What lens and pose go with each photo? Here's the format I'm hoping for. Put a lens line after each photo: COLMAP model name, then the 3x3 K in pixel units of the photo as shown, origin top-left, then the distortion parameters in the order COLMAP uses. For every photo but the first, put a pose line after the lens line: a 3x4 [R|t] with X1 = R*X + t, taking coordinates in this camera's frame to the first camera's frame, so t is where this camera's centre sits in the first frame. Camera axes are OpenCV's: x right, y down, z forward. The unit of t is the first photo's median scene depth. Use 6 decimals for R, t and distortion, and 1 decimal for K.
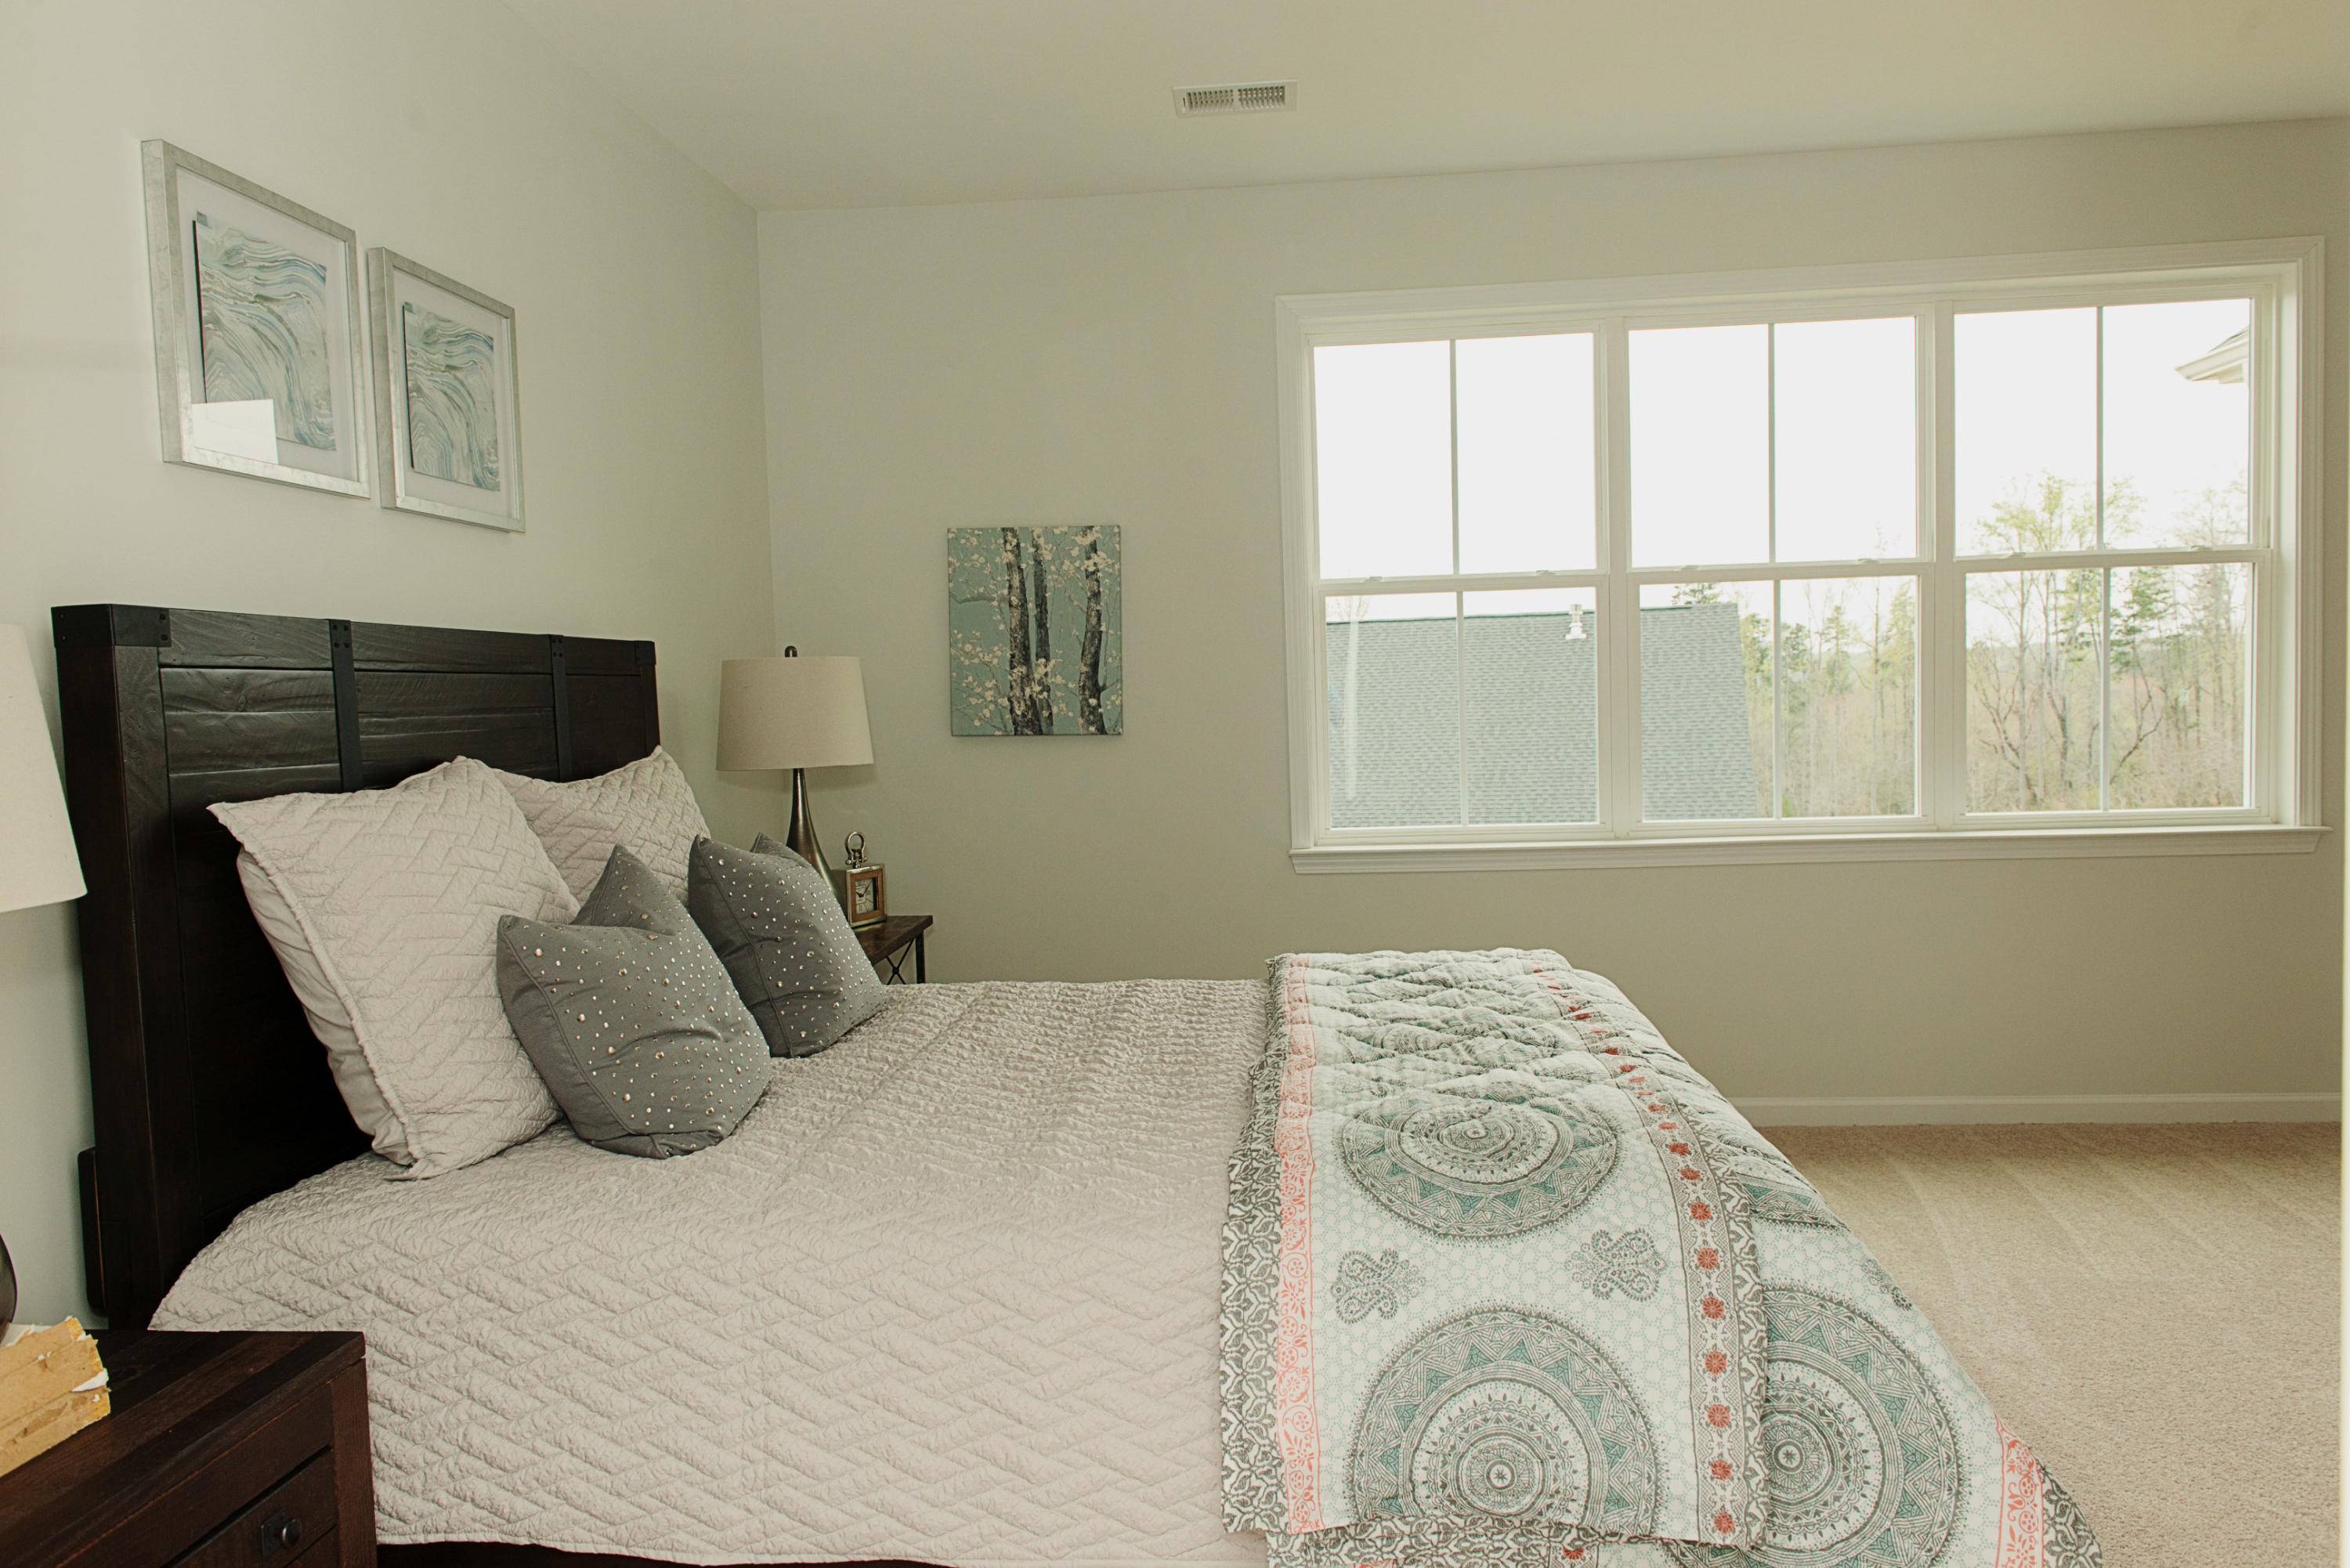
lens RADIAL K [[1576.7, 0, 1168.7], [0, 1576.7, 788.1], [0, 0, 1]] dist [0.001179, -0.000512]
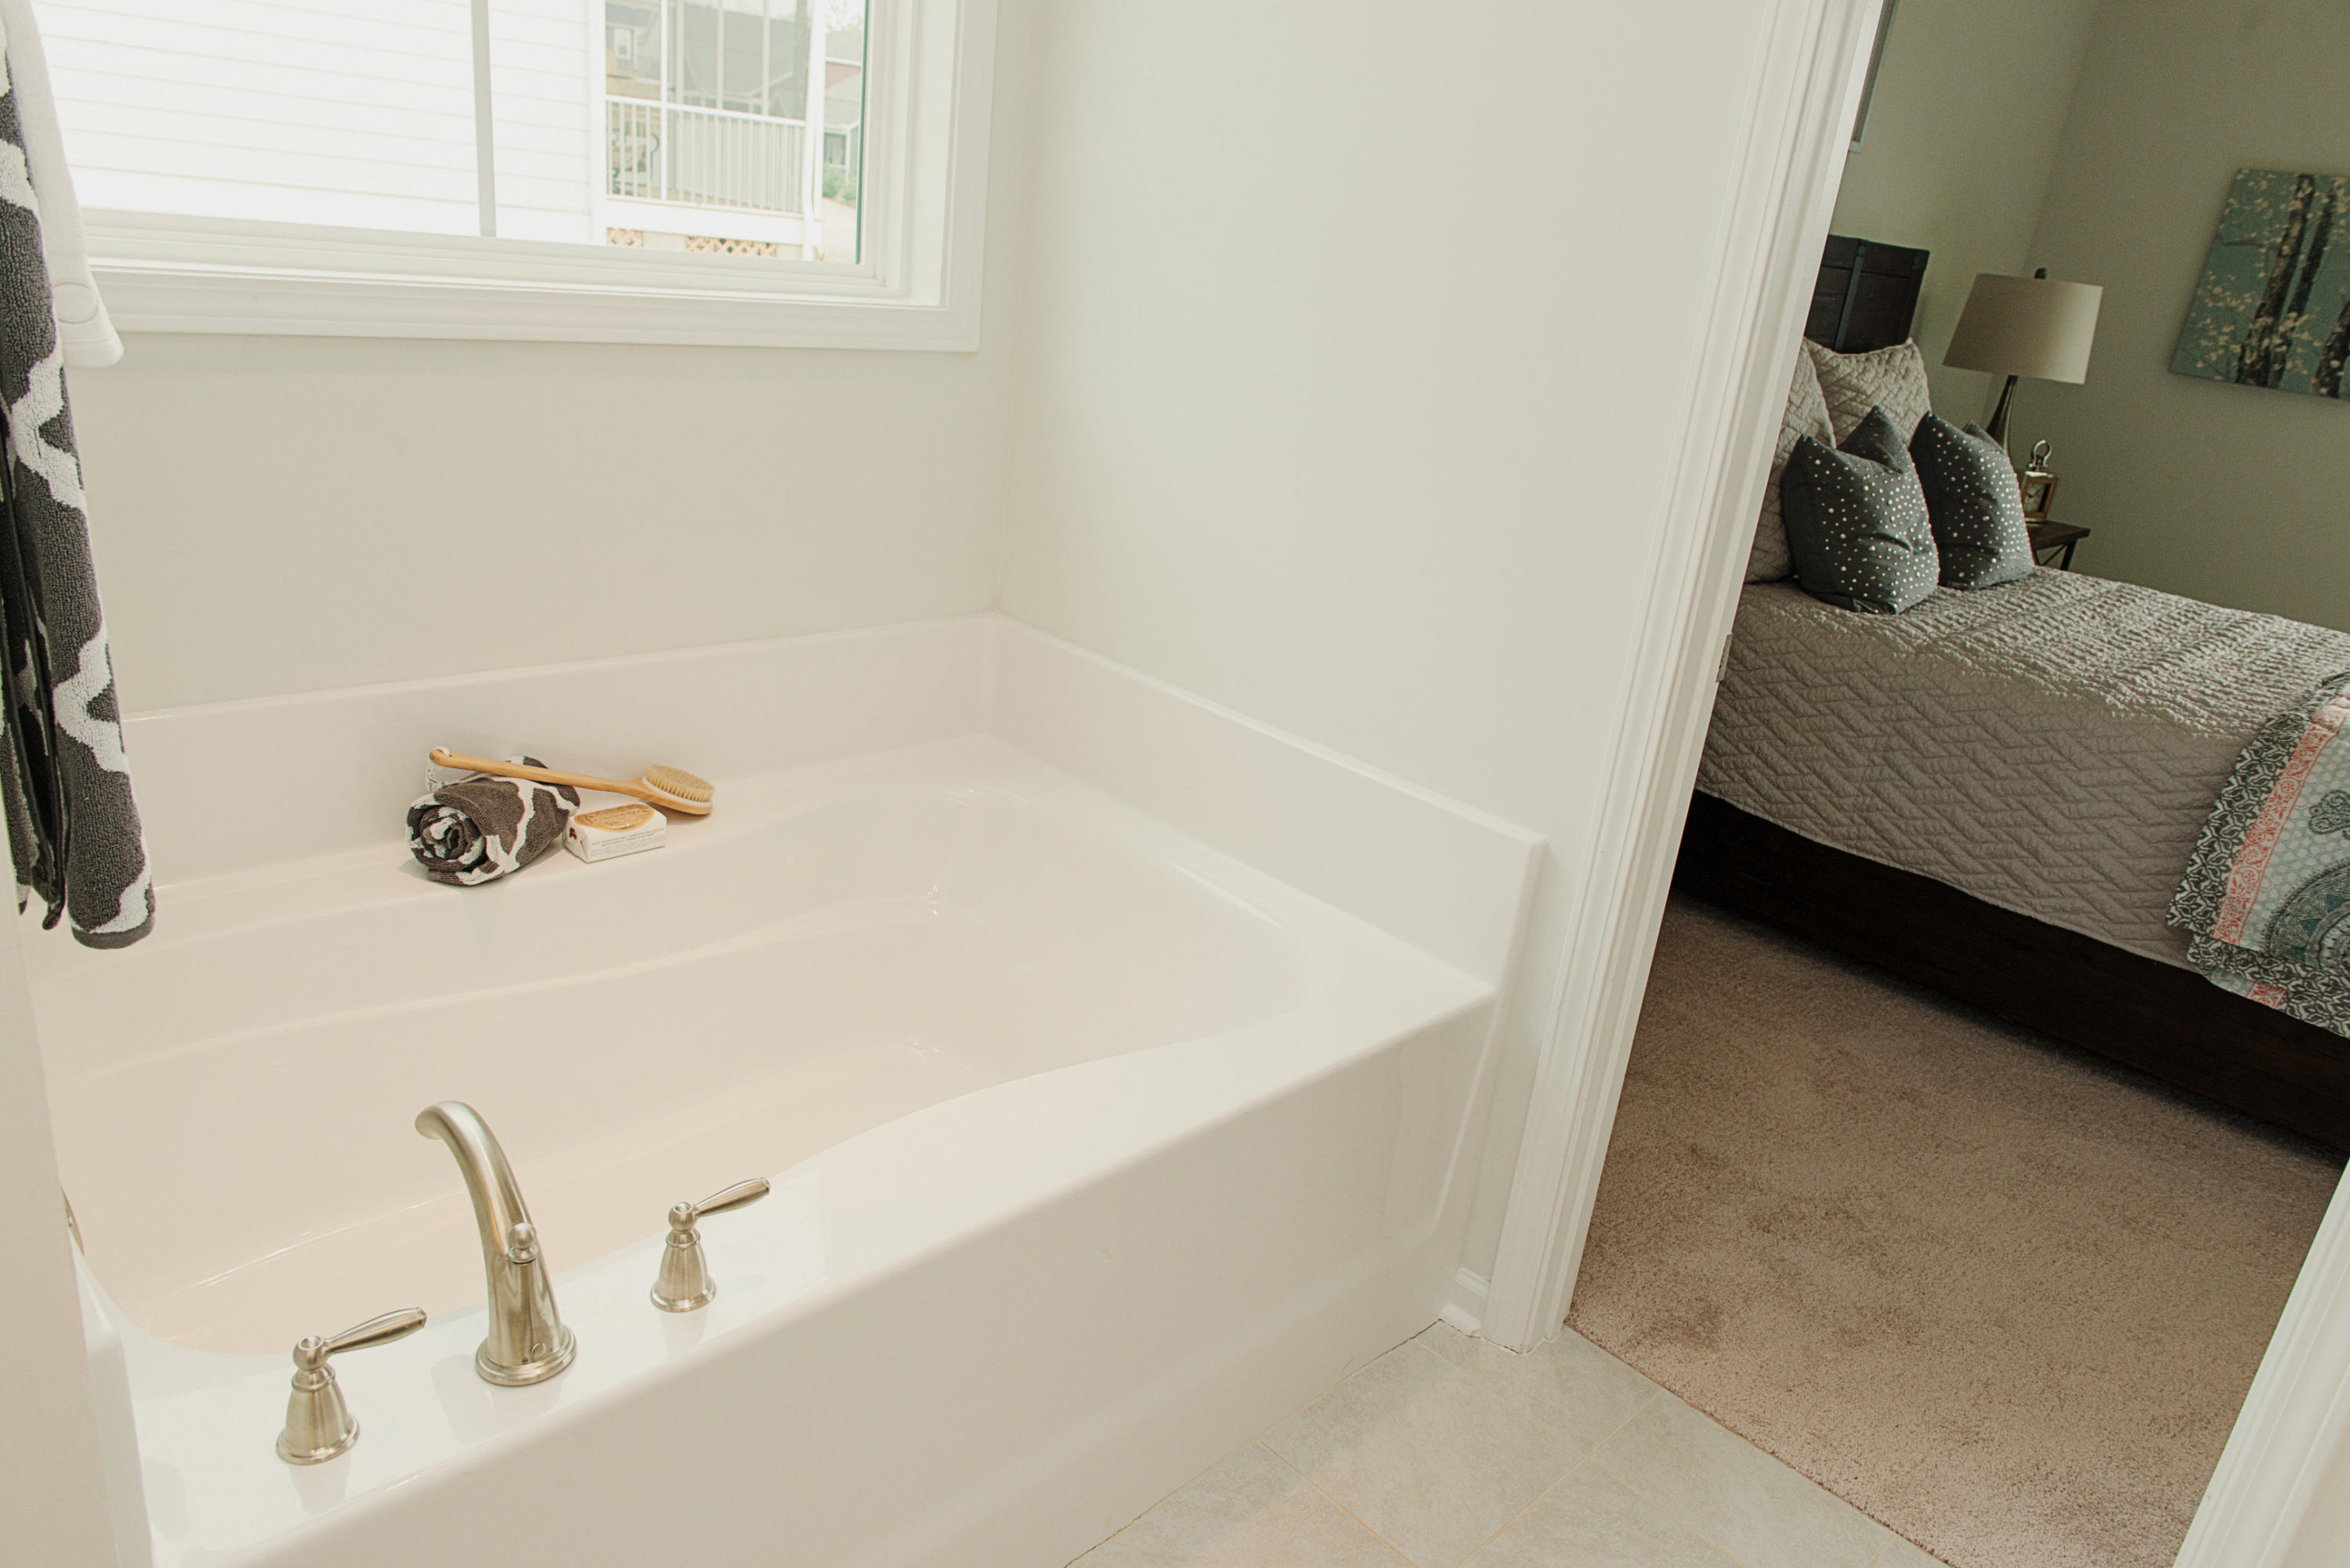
lens RADIAL K [[1576.7, 0, 1168.7], [0, 1576.7, 788.1], [0, 0, 1]] dist [0.001179, -0.000512]
pose [[0.756997, 0.332131, -0.562712, 0.047124], [-0.174382, 0.932636, 0.315883, 0.010826], [0.629720, -0.140995, 0.763920, -0.301414]]
